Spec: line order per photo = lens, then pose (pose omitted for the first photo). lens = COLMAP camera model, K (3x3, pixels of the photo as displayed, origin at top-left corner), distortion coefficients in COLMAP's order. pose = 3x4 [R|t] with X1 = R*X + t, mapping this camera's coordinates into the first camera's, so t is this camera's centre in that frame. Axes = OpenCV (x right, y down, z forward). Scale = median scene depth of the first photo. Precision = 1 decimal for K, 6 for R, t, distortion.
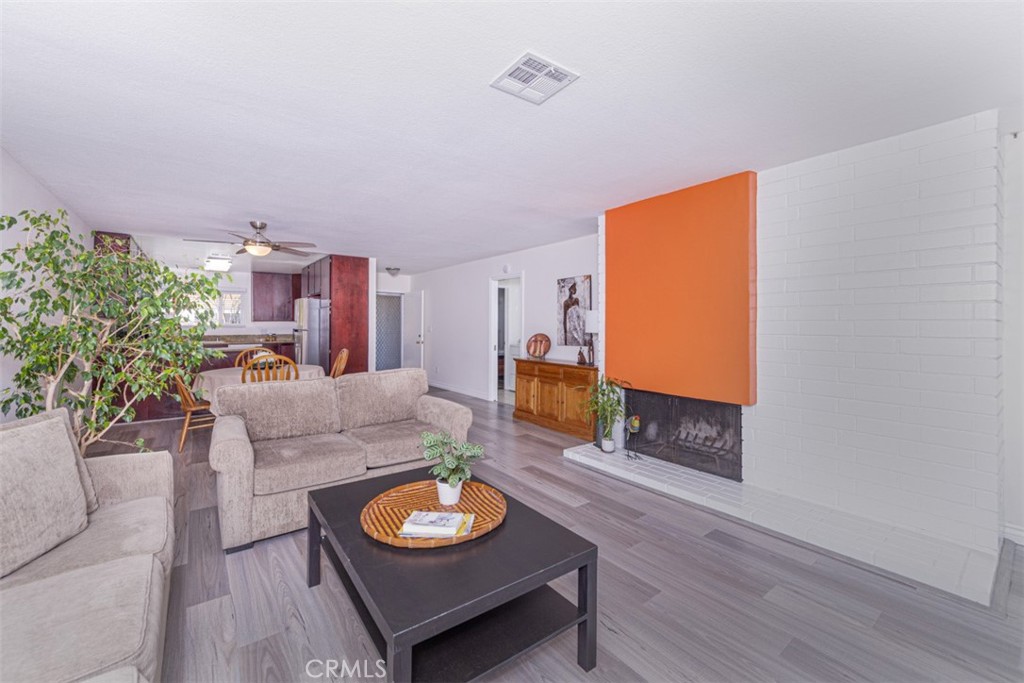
lens RADIAL K [[409.0, 0, 509.2], [0, 409.0, 325.1], [0, 0, 1]] dist [-0.014723, -0.000156]
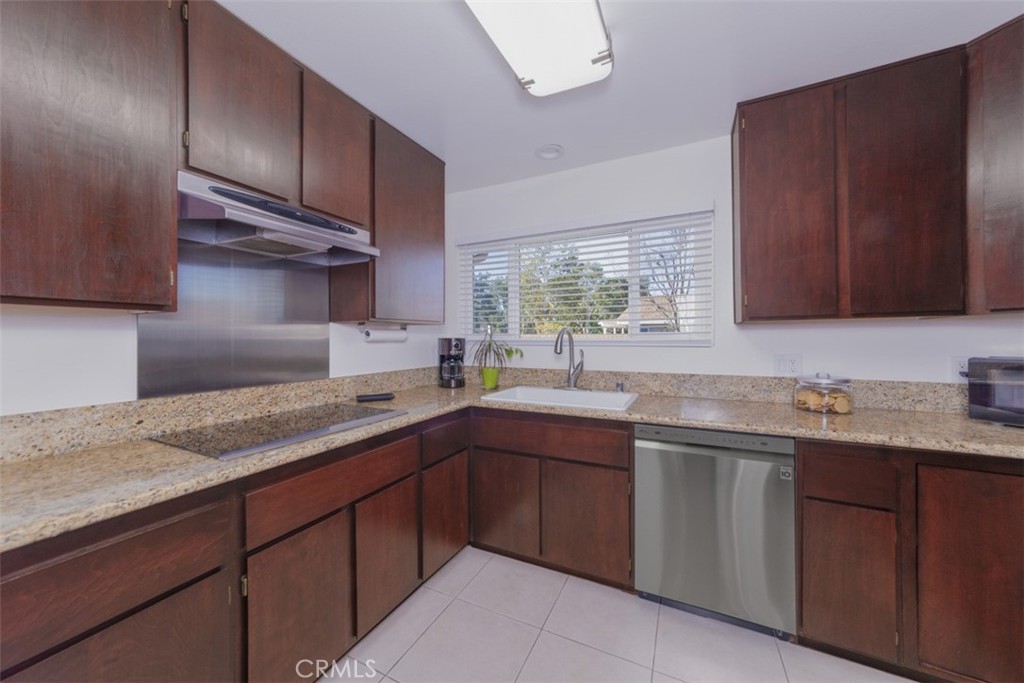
lens RADIAL K [[360.0, 0, 515.6], [0, 360.0, 340.0], [0, 0, 1]] dist [0.001595, 0.000022]
pose [[0.464642, 0.001551, -0.885497, -1.178989], [0.008034, 0.999950, 0.005967, -0.006224], [0.885462, -0.009886, 0.464606, 1.833610]]
